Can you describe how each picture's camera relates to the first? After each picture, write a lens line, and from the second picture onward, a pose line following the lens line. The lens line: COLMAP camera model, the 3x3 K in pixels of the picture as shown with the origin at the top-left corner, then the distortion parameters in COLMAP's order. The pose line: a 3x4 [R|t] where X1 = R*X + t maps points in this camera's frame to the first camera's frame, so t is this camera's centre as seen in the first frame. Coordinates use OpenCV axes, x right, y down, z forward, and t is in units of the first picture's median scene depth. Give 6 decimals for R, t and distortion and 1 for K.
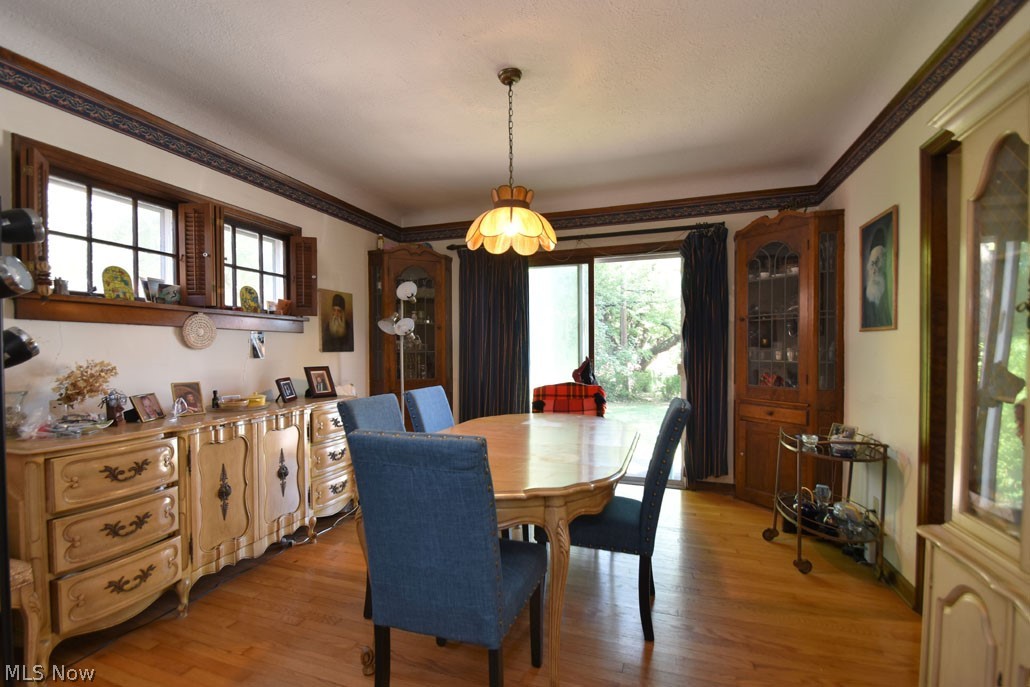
lens RADIAL K [[471.8, 0, 521.9], [0, 471.8, 357.8], [0, 0, 1]] dist [0.009049, -0.015692]
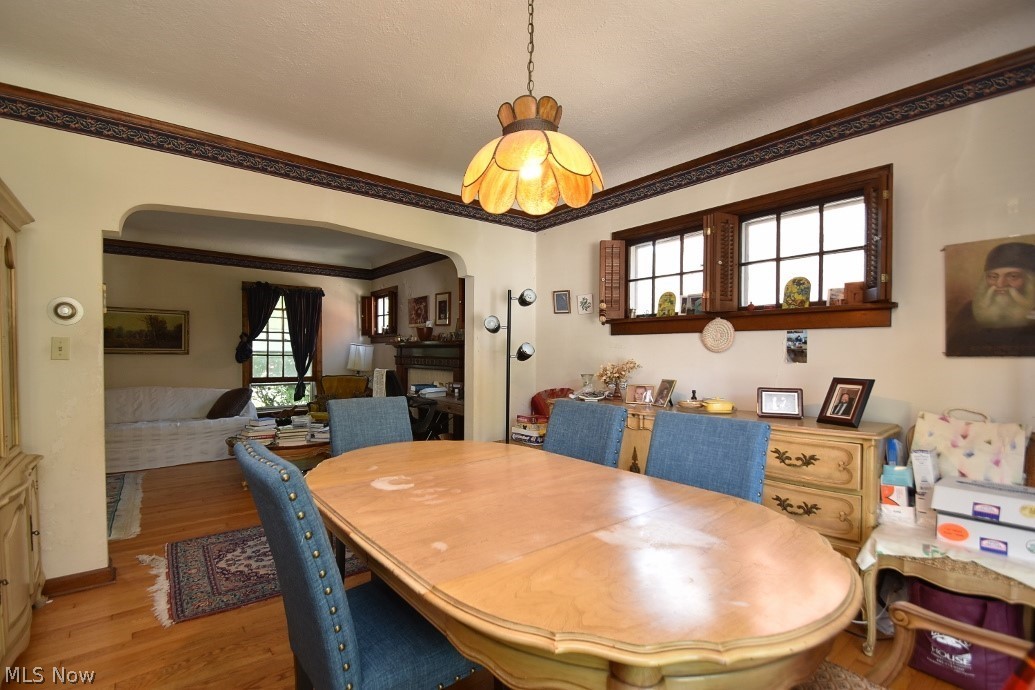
lens RADIAL K [[482.9, 0, 515.7], [0, 482.9, 356.8], [0, 0, 1]] dist [0.000388, -0.000037]
pose [[-0.558977, -0.002411, -0.829180, 0.484566], [-0.023988, 0.999624, 0.013264, -0.010587], [0.828836, 0.027305, -0.558825, 1.250654]]
